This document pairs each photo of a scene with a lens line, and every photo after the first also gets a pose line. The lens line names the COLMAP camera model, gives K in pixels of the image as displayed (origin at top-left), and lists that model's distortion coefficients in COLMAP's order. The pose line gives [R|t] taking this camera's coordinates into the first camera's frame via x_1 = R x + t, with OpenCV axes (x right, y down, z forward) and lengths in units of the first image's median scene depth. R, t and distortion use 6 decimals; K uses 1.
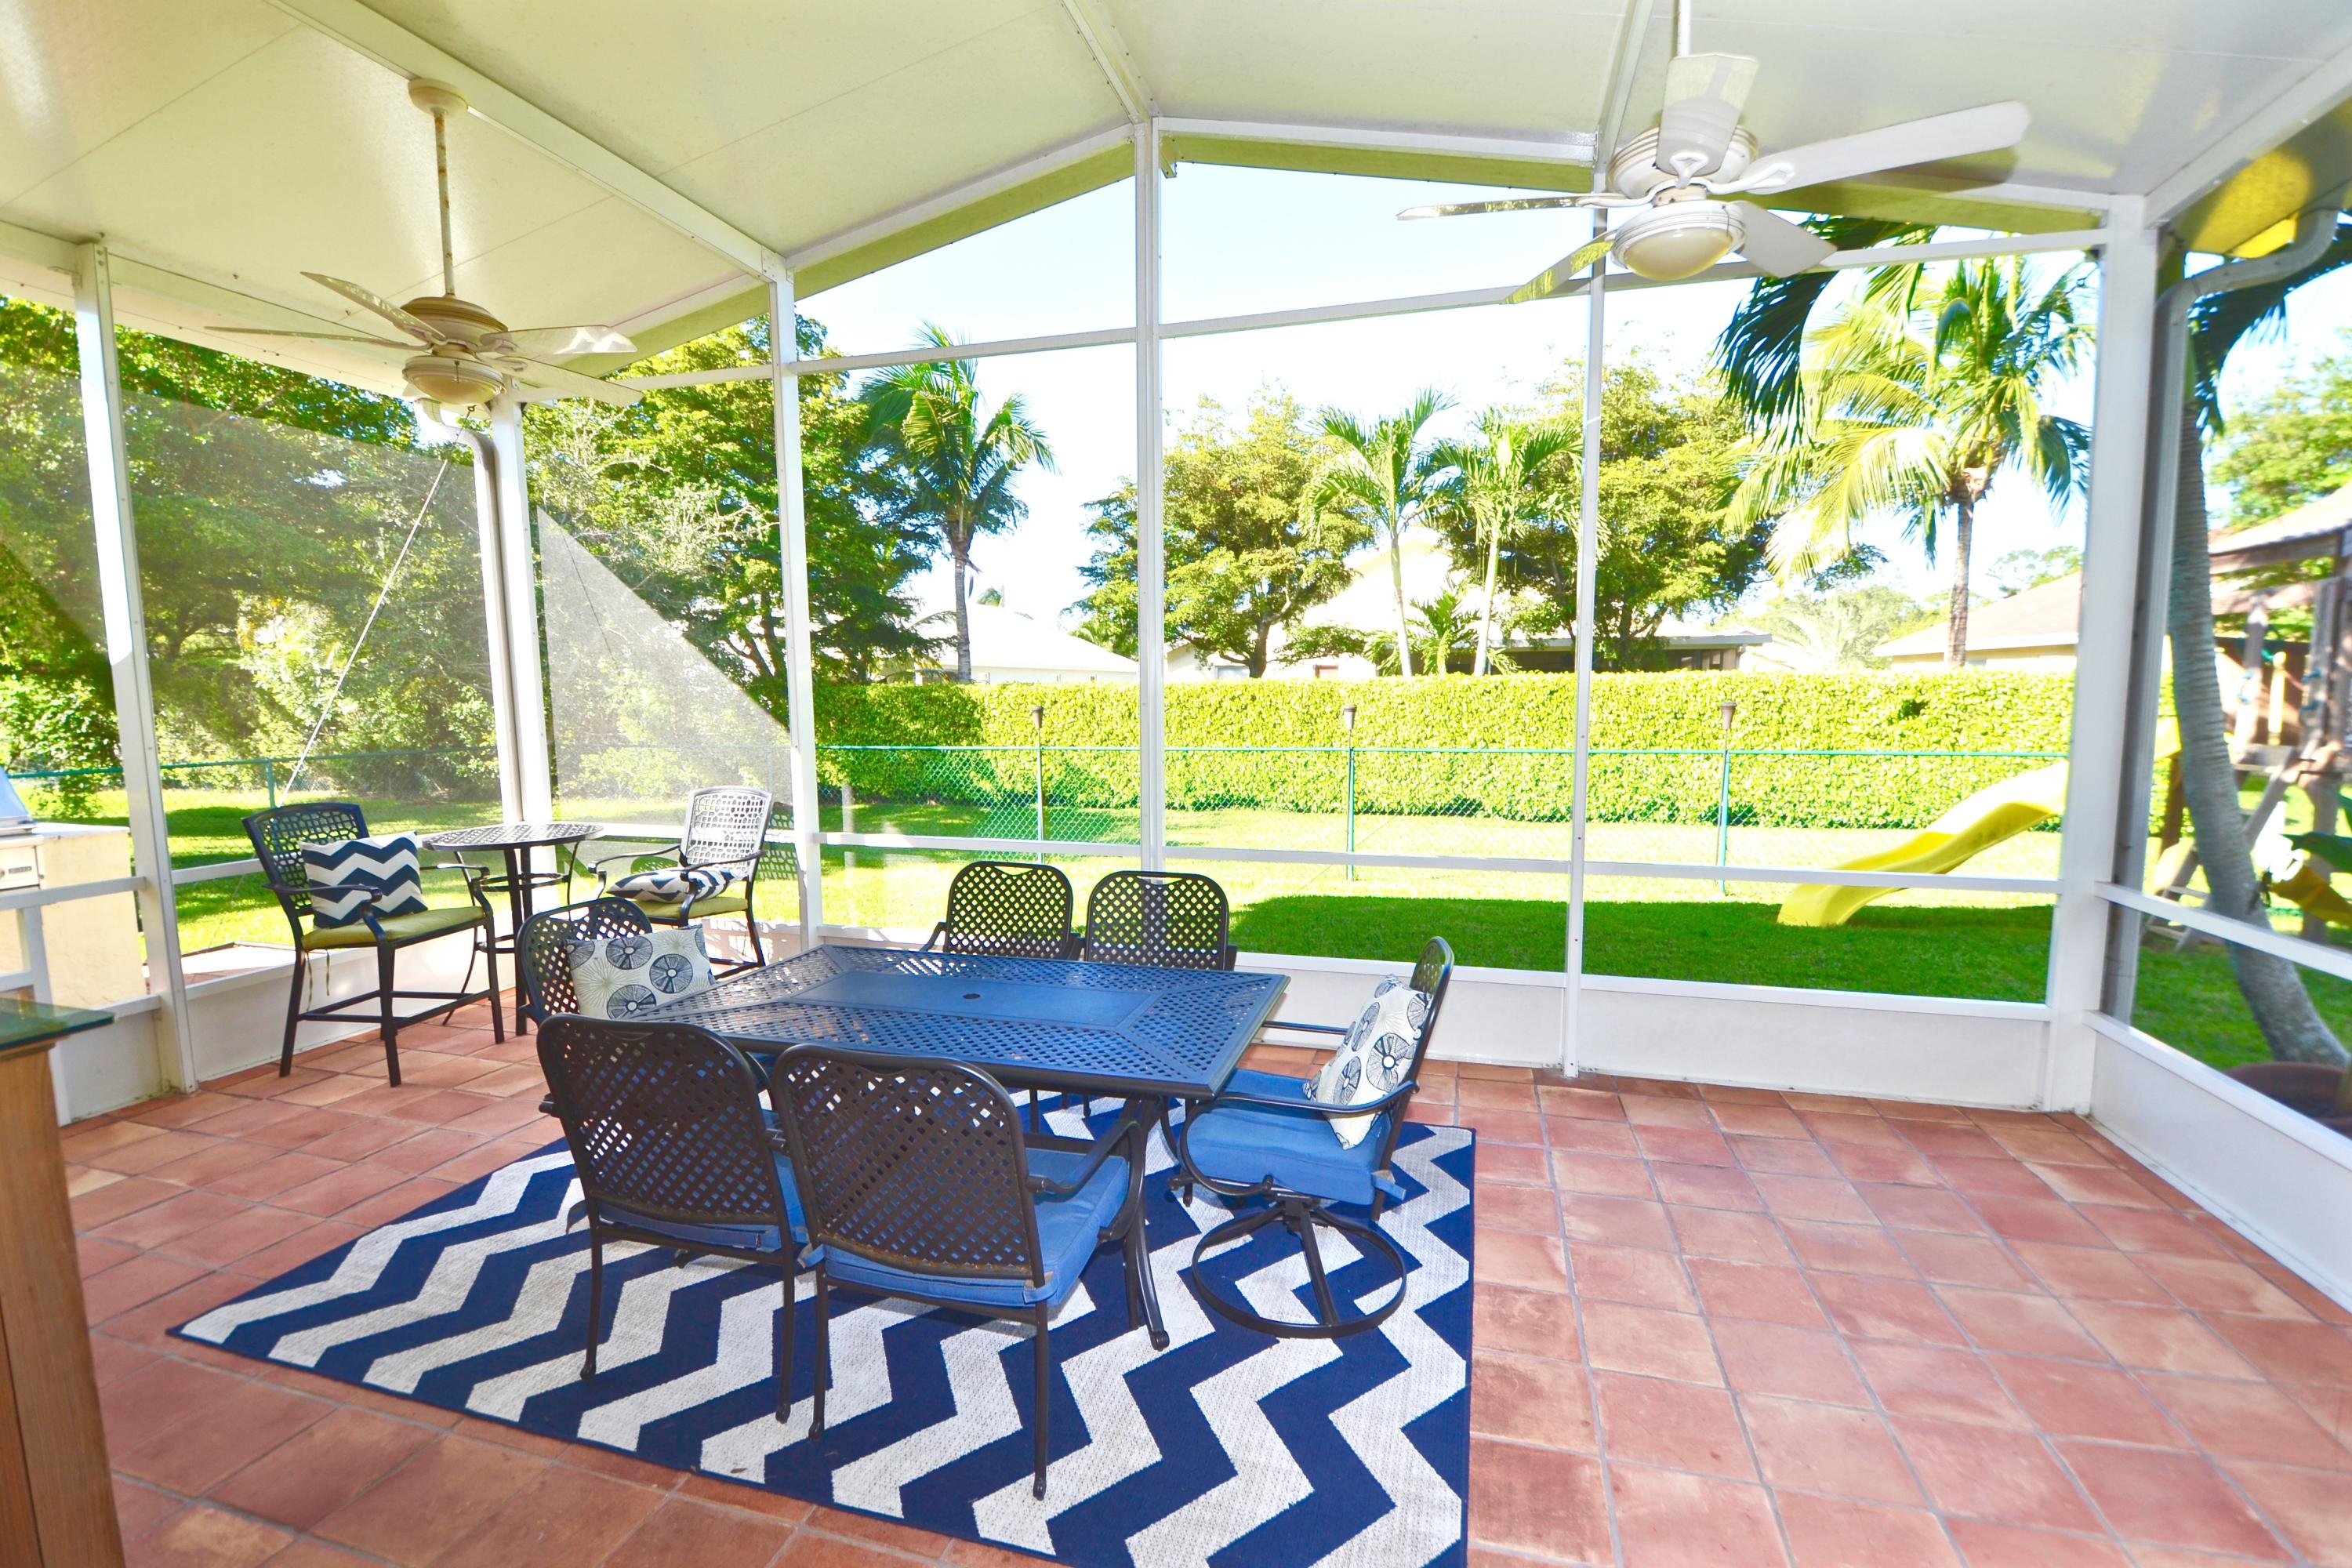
lens RADIAL K [[1039.0, 0, 1176.3], [0, 1039.0, 800.1], [0, 0, 1]] dist [0.020116, -0.023871]
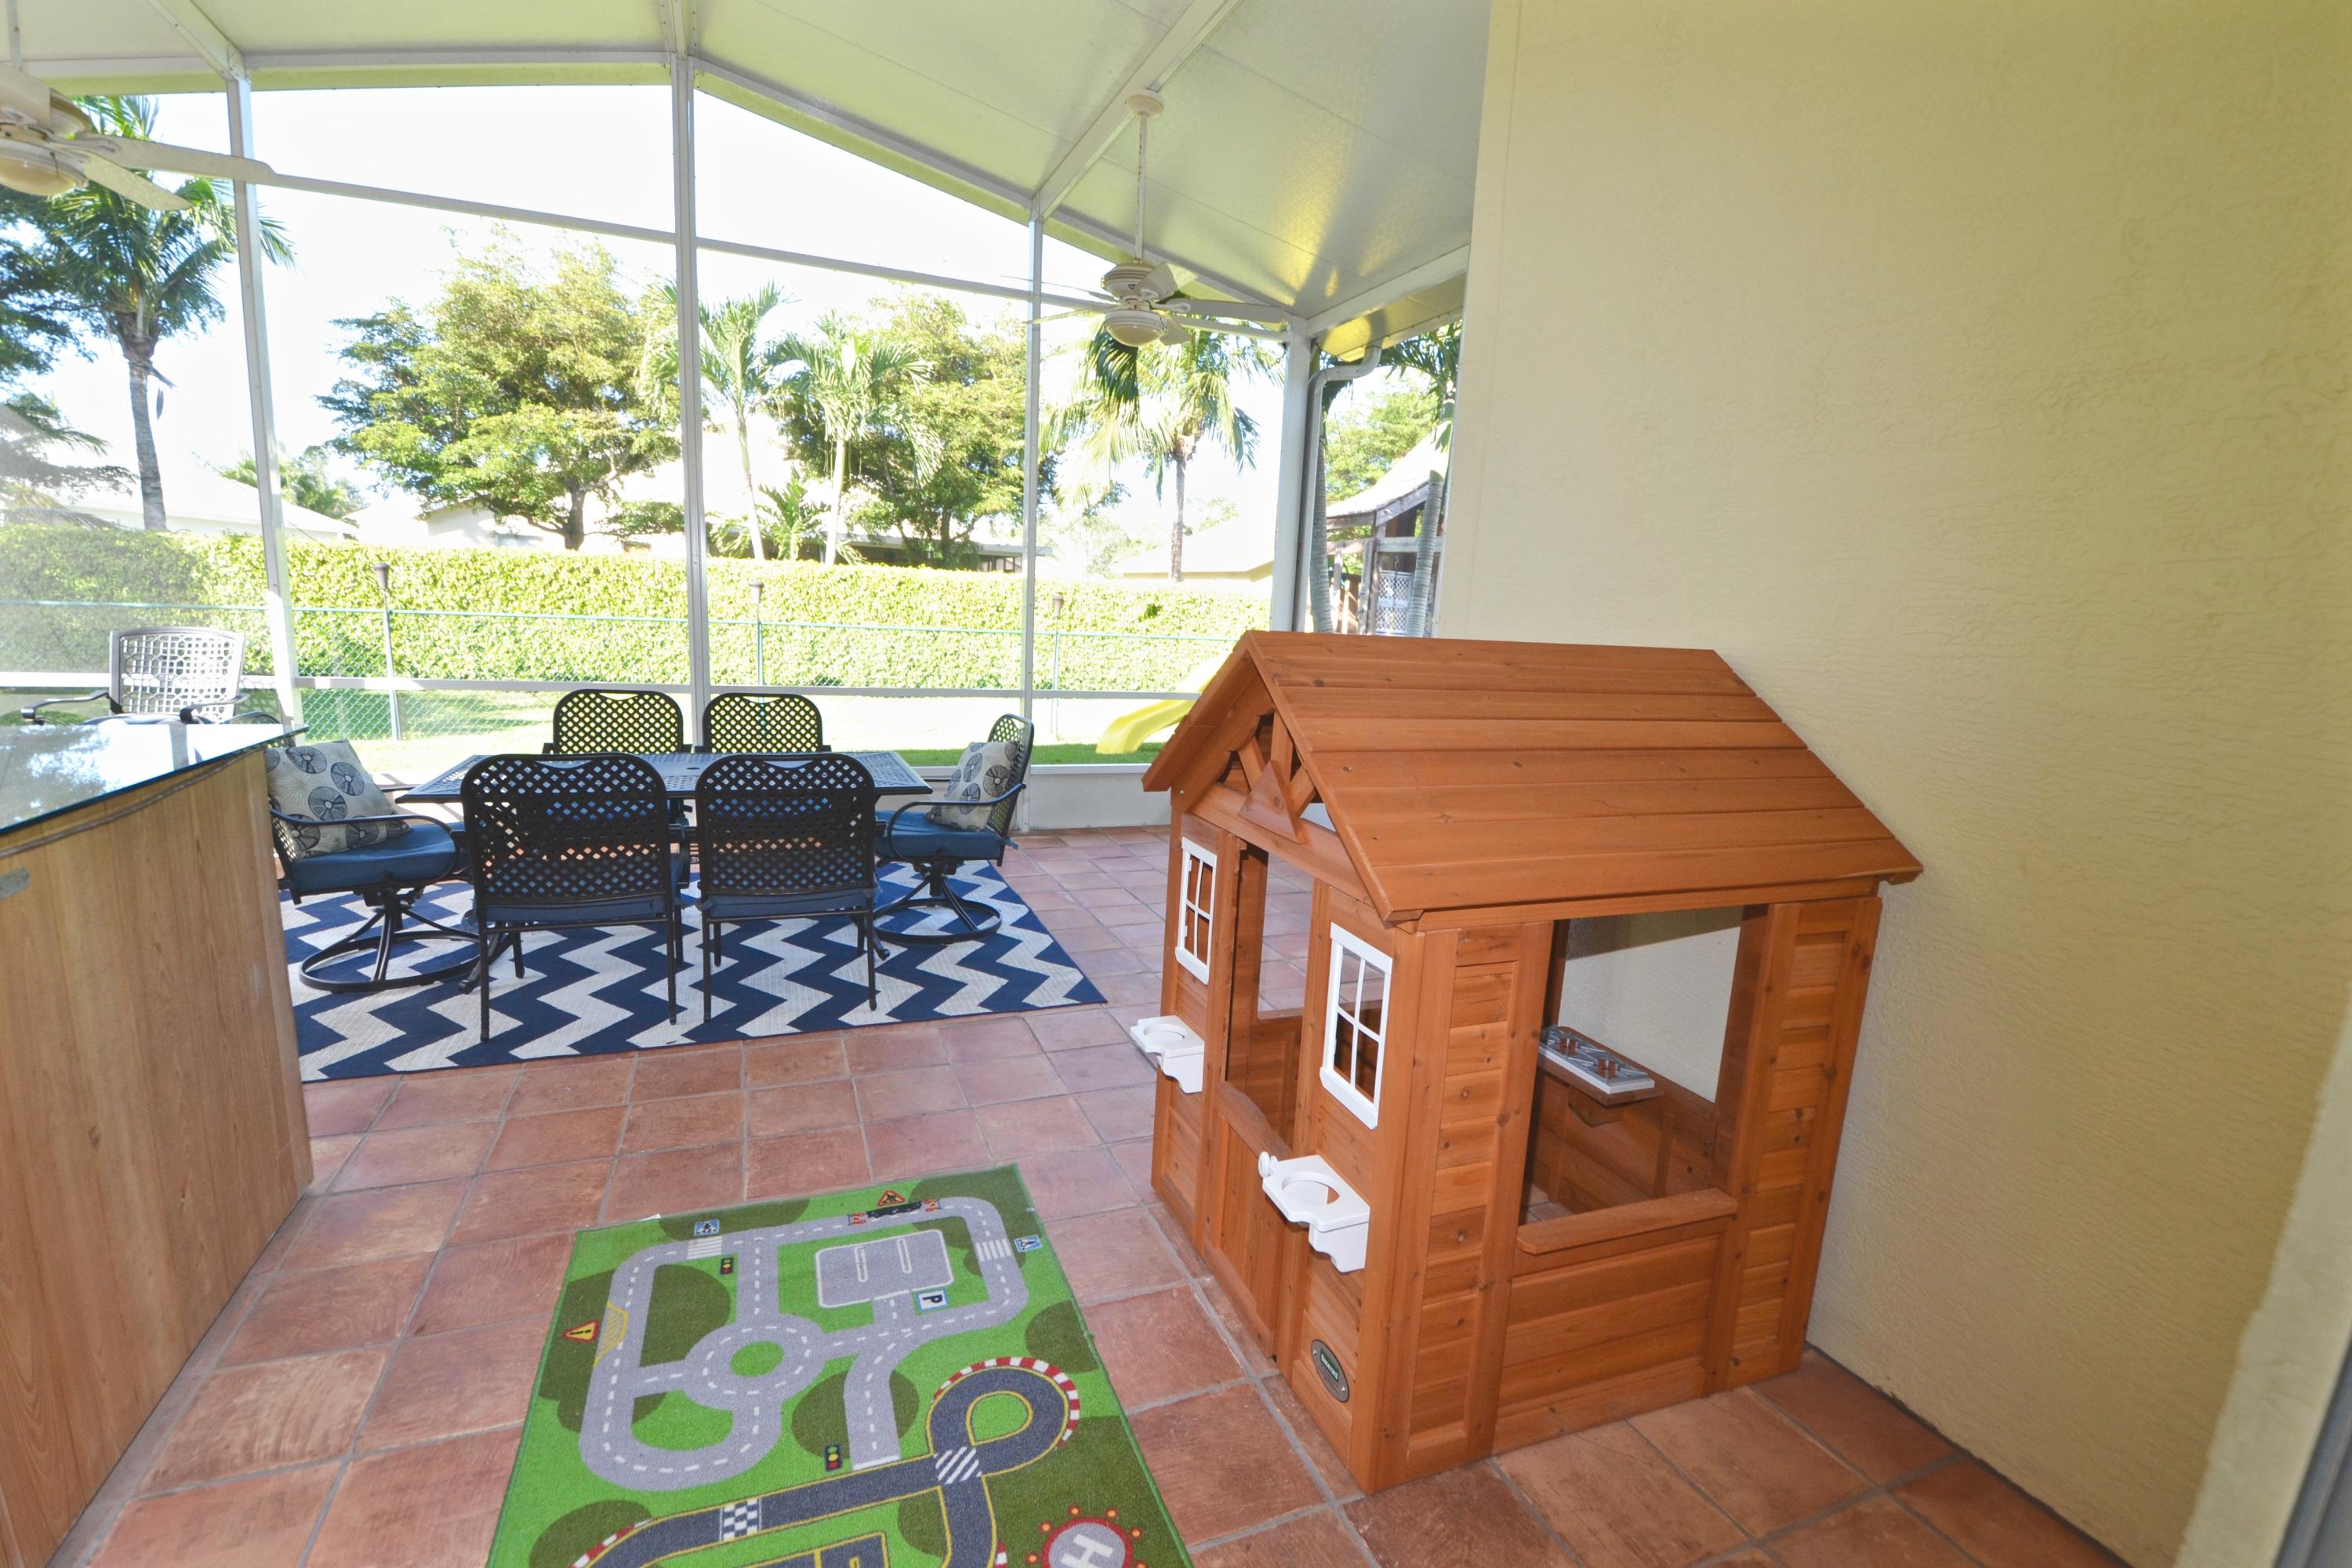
lens RADIAL K [[1039.0, 0, 1176.3], [0, 1039.0, 800.1], [0, 0, 1]] dist [0.020116, -0.023871]
pose [[0.786392, -0.070094, 0.613739, -0.114883], [0.010647, 0.994932, 0.099987, 0.021318], [-0.617637, -0.072095, 0.783152, -0.098247]]
